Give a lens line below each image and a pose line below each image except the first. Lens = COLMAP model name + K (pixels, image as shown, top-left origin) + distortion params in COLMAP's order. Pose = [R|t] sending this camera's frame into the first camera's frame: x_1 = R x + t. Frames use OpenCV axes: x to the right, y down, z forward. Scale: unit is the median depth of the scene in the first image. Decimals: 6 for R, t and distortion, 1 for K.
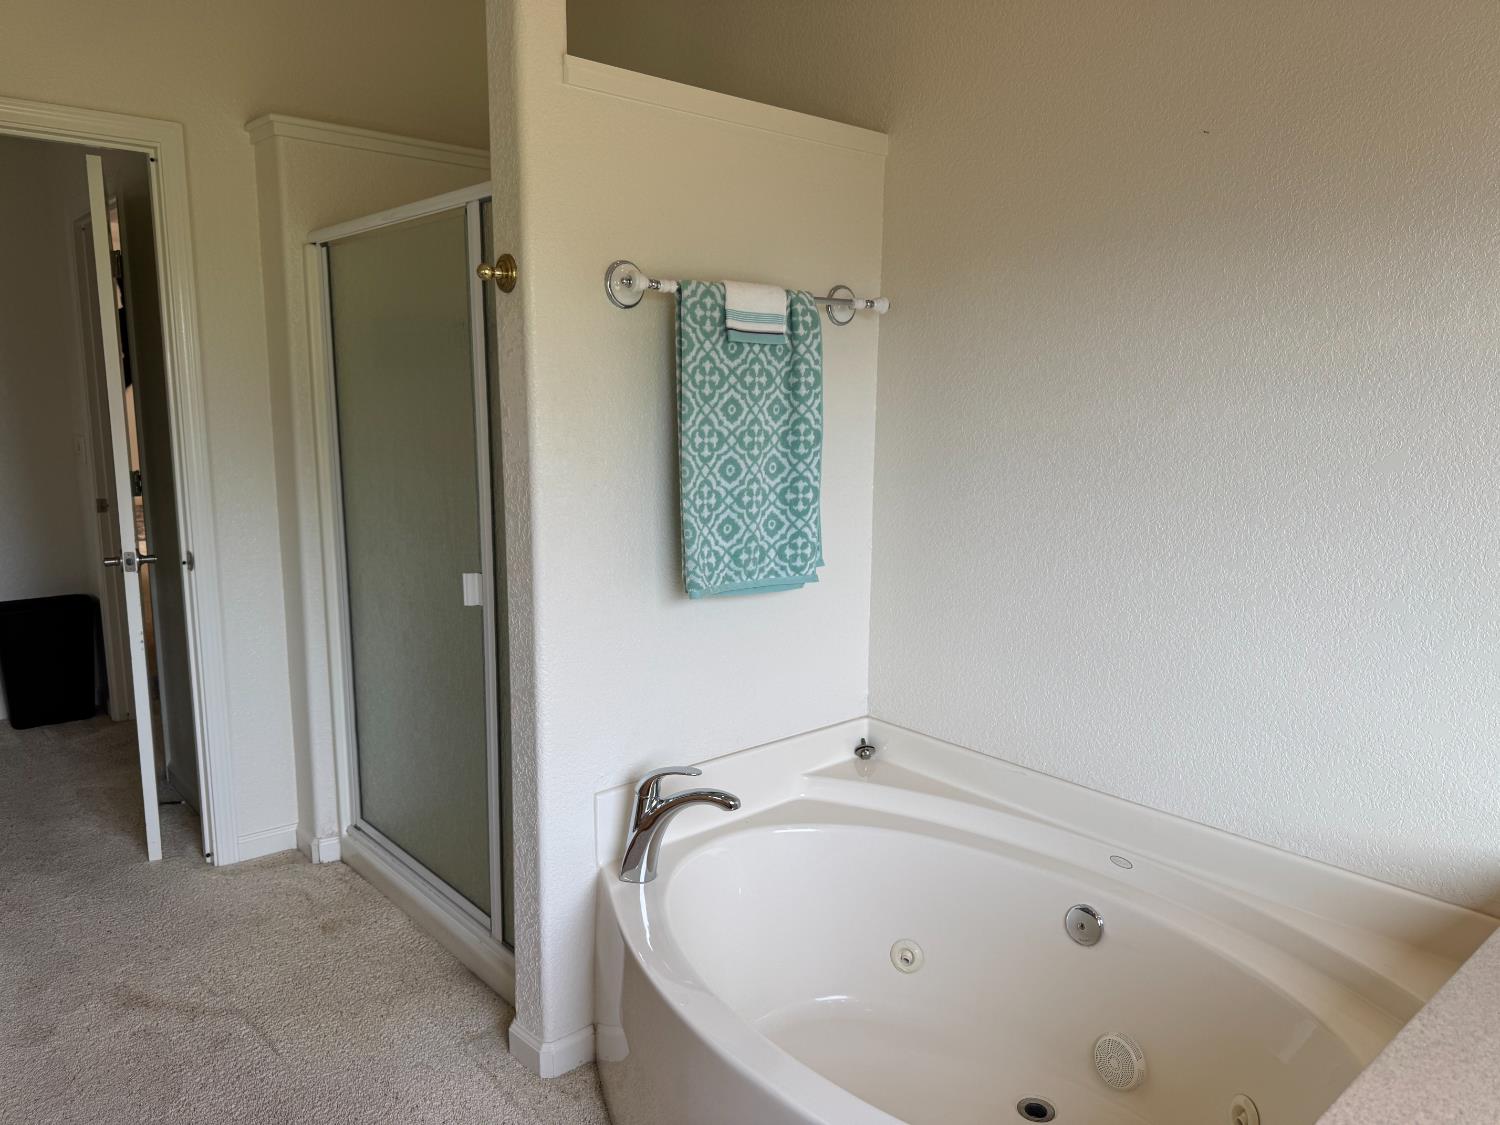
lens RADIAL K [[1052.7, 0, 752.8], [0, 1052.7, 564.8], [0, 0, 1]] dist [0.079522, -0.095241]
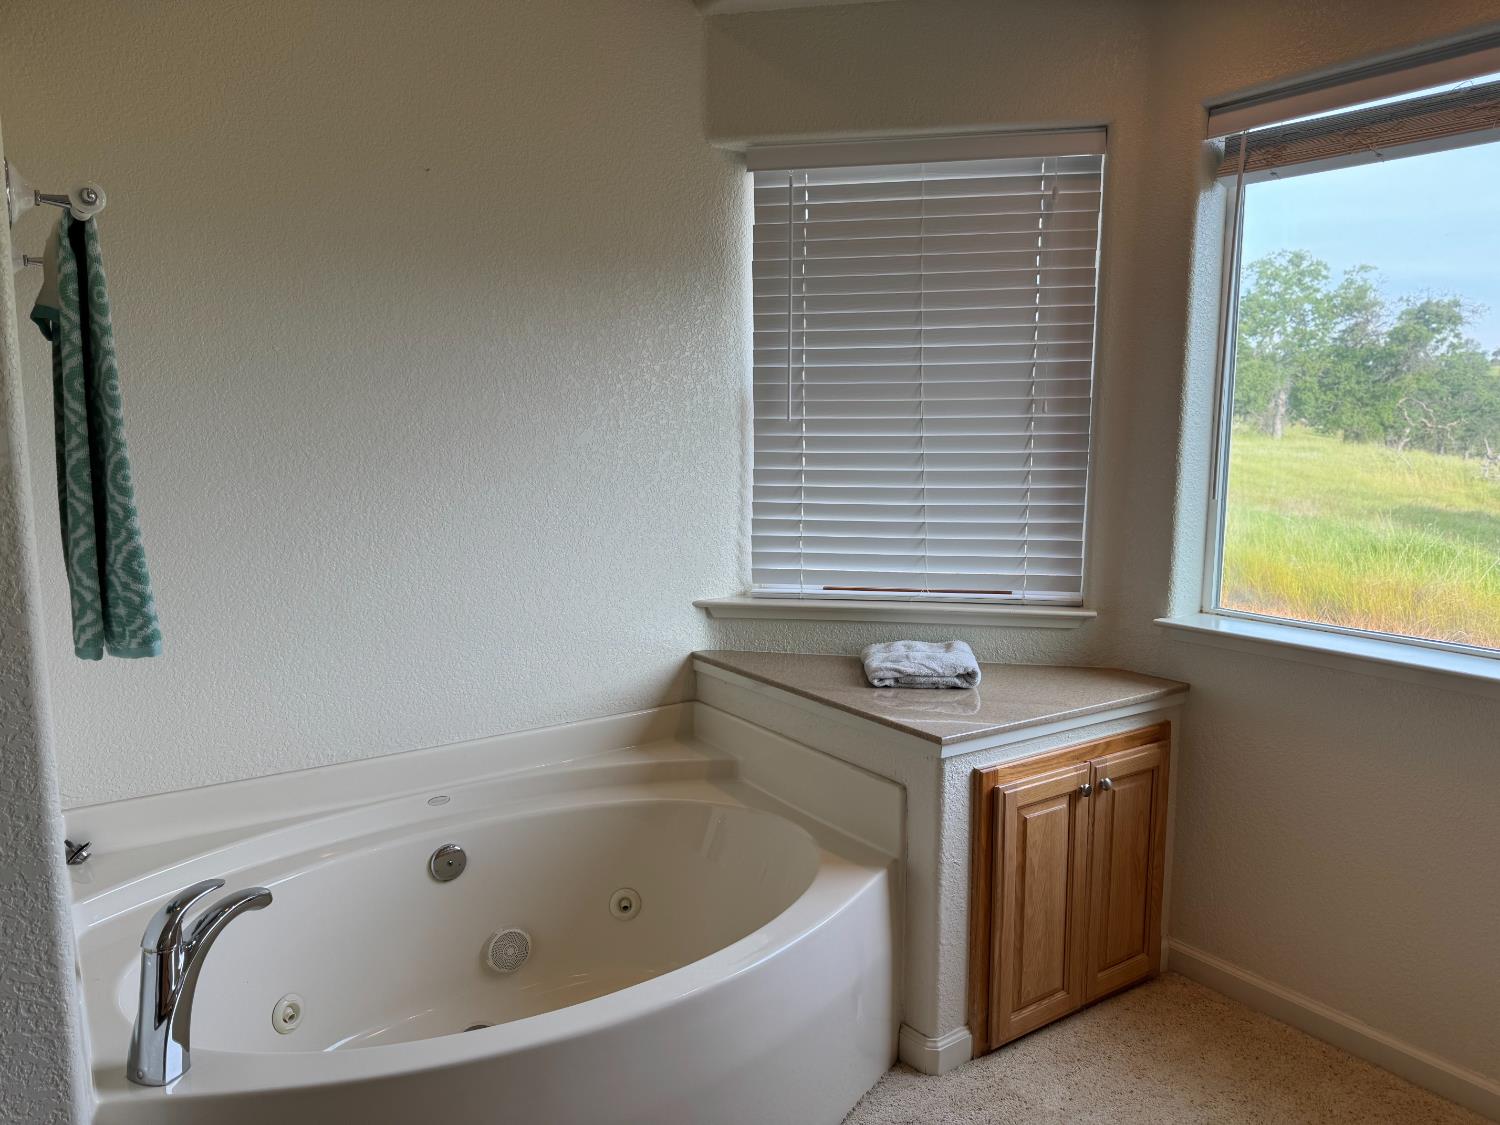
lens RADIAL K [[1063.8, 0, 723.8], [0, 1063.8, 557.1], [0, 0, 1]] dist [0.064961, -0.078872]
pose [[0.131294, -0.127681, 0.983087, -0.707629], [0.162830, 0.980980, 0.105661, -0.046297], [-0.977879, 0.146204, 0.149587, 0.503307]]
